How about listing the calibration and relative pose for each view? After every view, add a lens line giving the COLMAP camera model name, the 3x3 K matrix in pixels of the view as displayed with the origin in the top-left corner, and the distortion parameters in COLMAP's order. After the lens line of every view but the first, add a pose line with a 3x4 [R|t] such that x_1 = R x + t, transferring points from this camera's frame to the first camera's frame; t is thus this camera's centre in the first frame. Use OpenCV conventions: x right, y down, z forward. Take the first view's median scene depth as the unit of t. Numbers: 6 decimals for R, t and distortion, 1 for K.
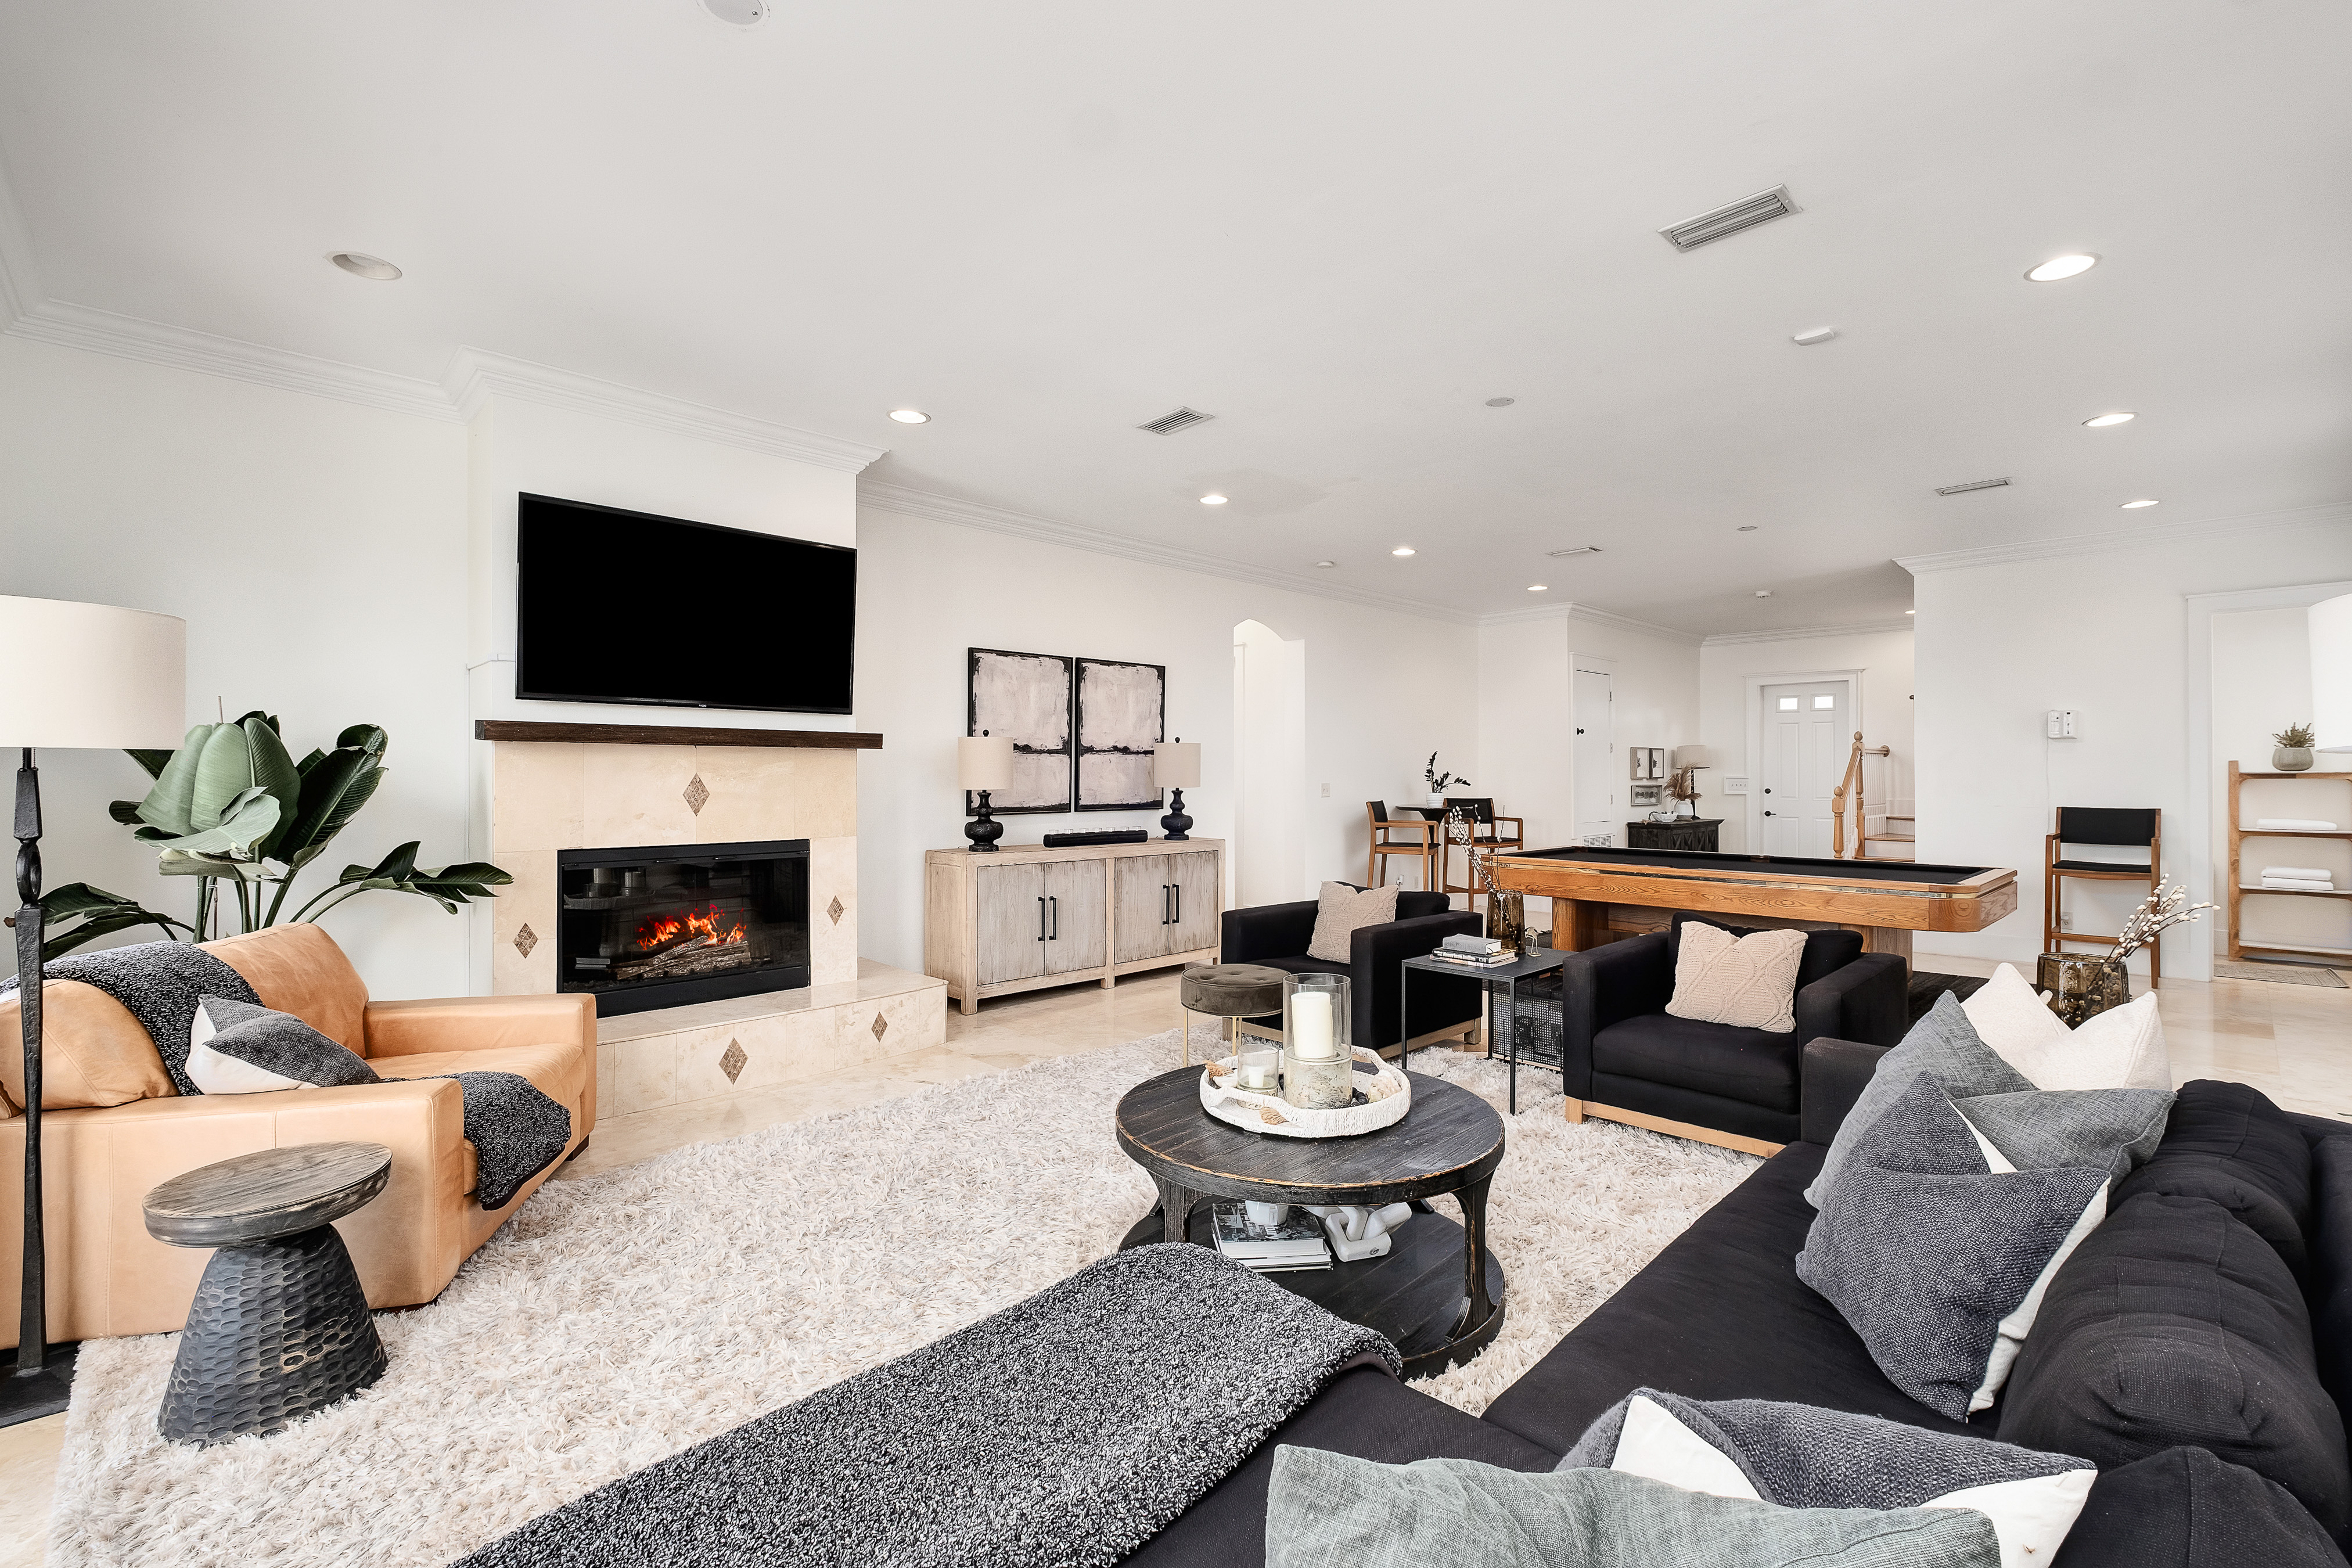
lens RADIAL K [[1020.6, 0, 1198.0], [0, 1020.6, 771.7], [0, 0, 1]] dist [0.000653, -0.002820]
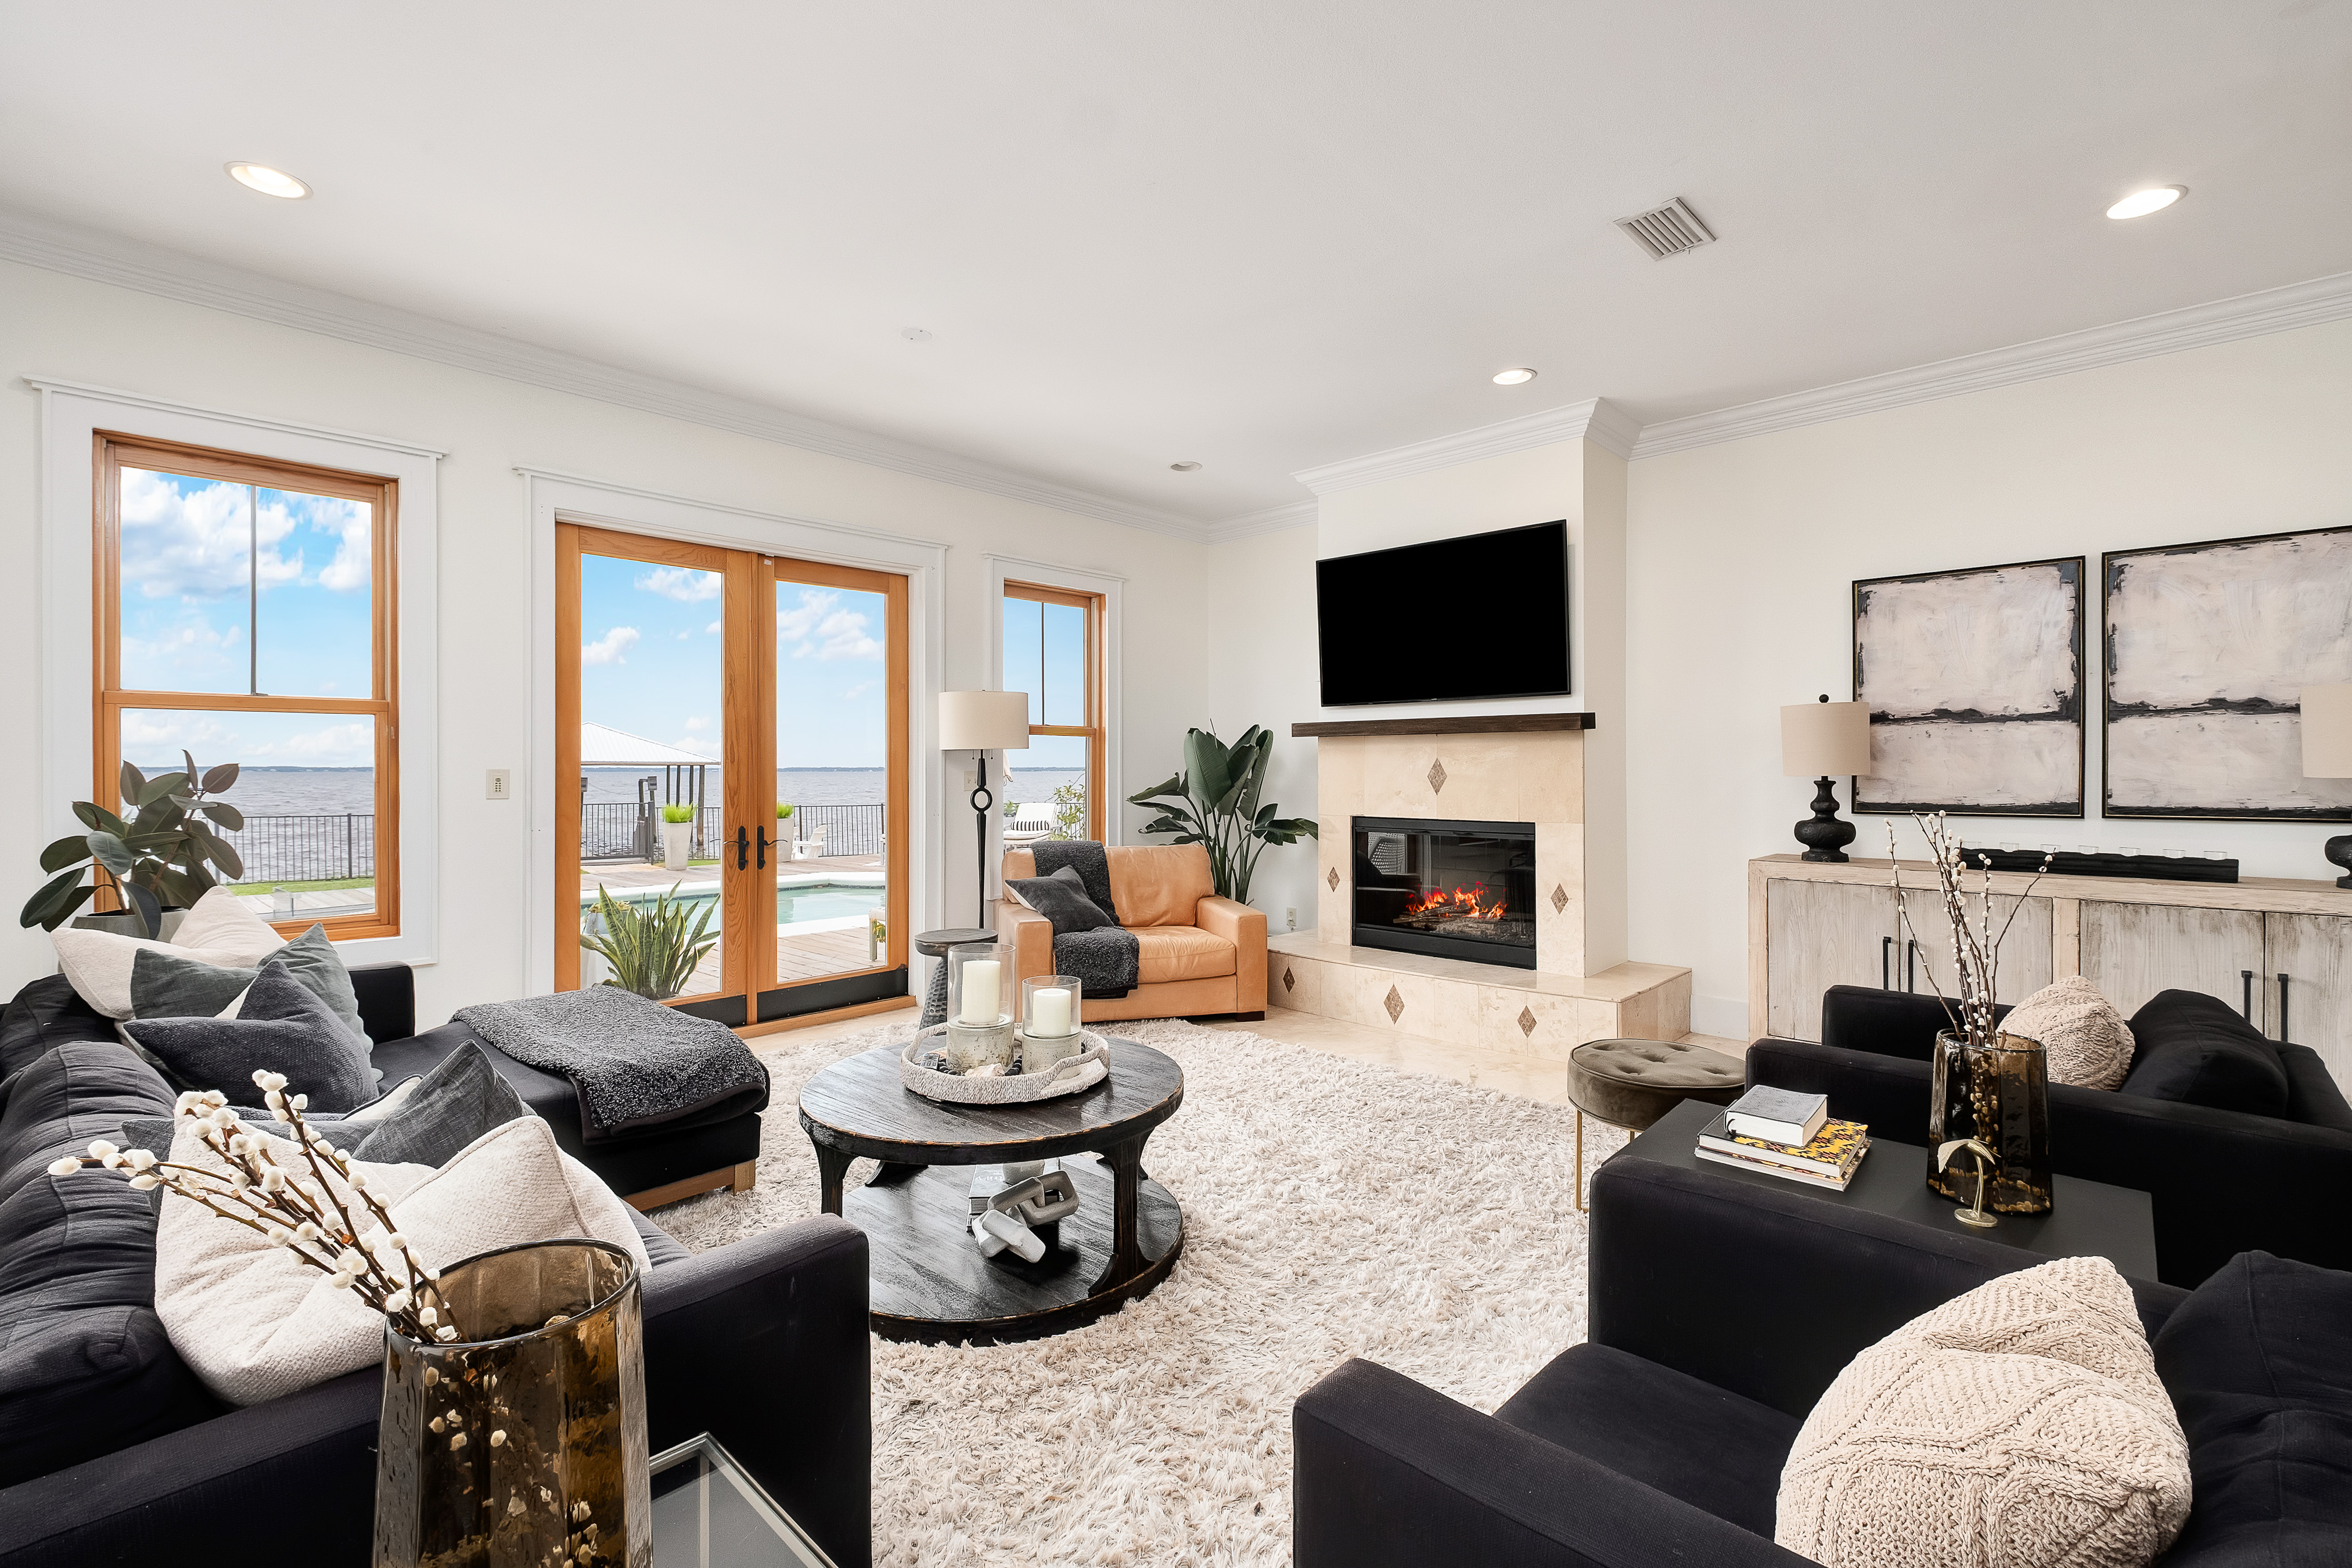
lens RADIAL K [[1020.6, 0, 1189.0], [0, 1020.6, 774.6], [0, 0, 1]] dist [0.000653, -0.002820]
pose [[0.043330, 0.008906, -0.999021, 0.463850], [0.009108, 0.999915, 0.009309, 0.004786], [0.999019, -0.009503, 0.043245, 0.474549]]
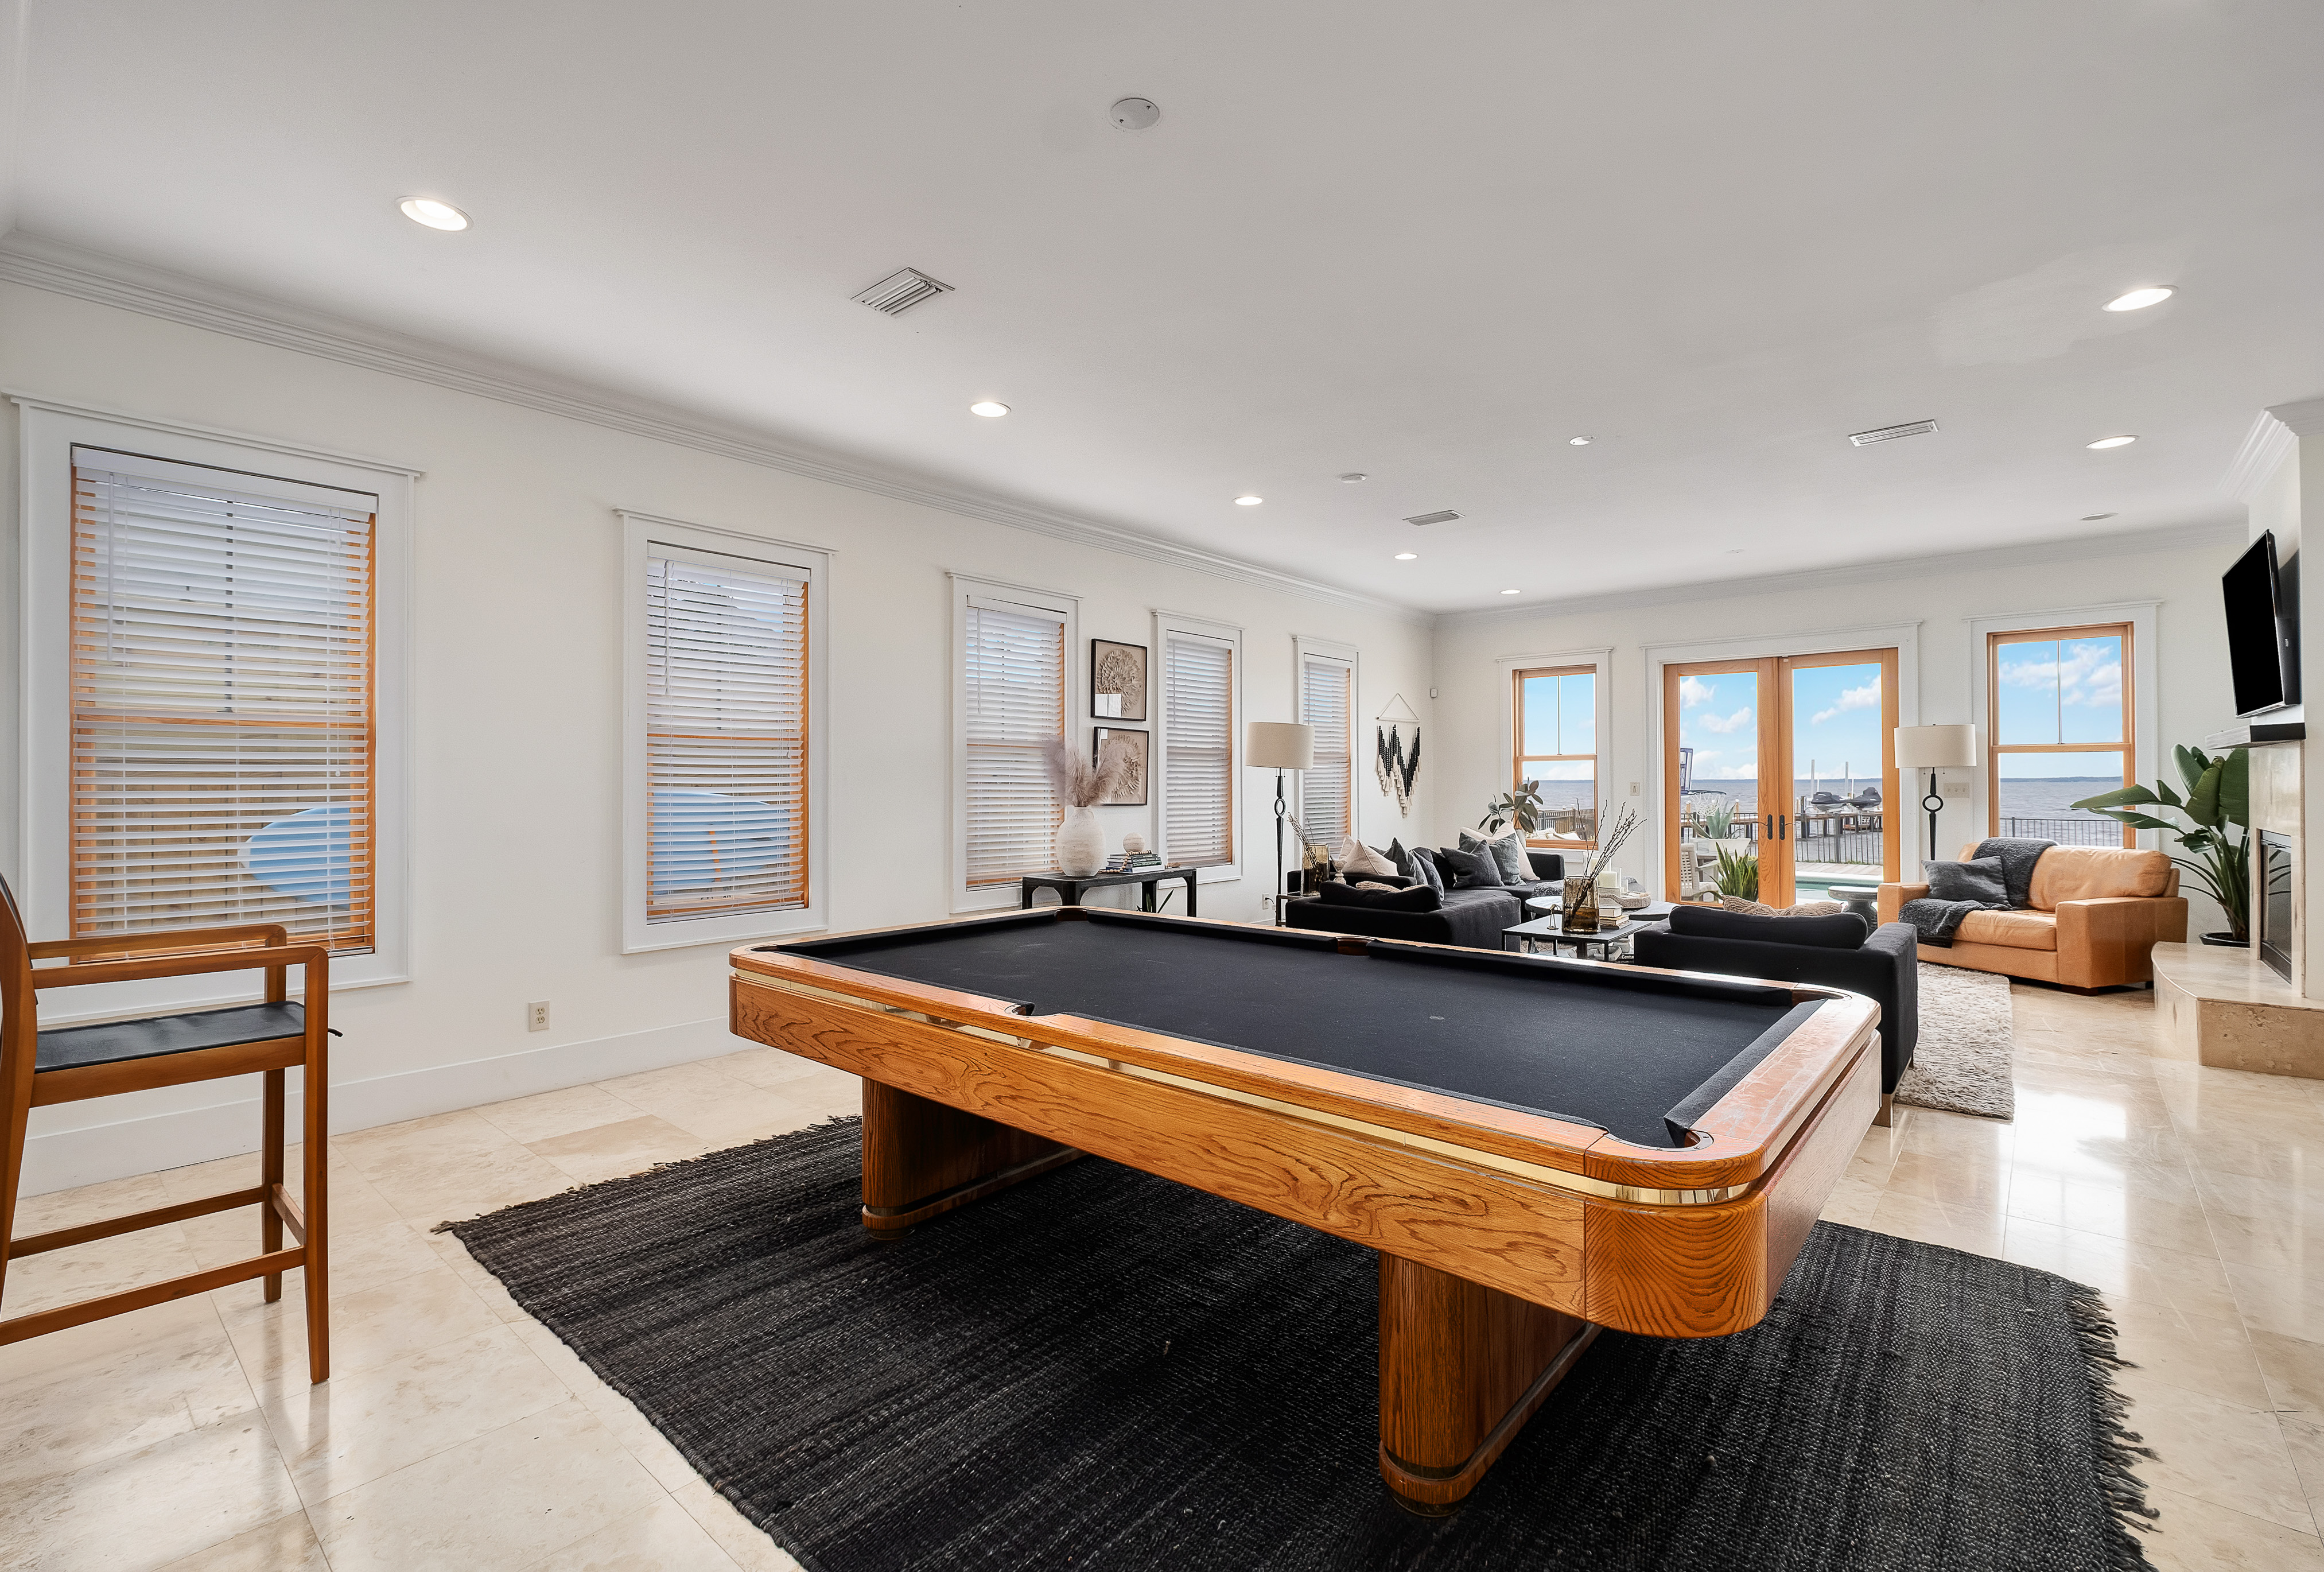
lens RADIAL K [[1033.2, 0, 1146.1], [0, 1033.2, 772.6], [0, 0, 1]] dist [-0.005148, -0.000327]
pose [[-0.997347, 0.007568, -0.072401, 0.597654], [0.008887, 0.999800, -0.017913, 0.009735], [0.072251, -0.018509, -0.997215, 1.456306]]
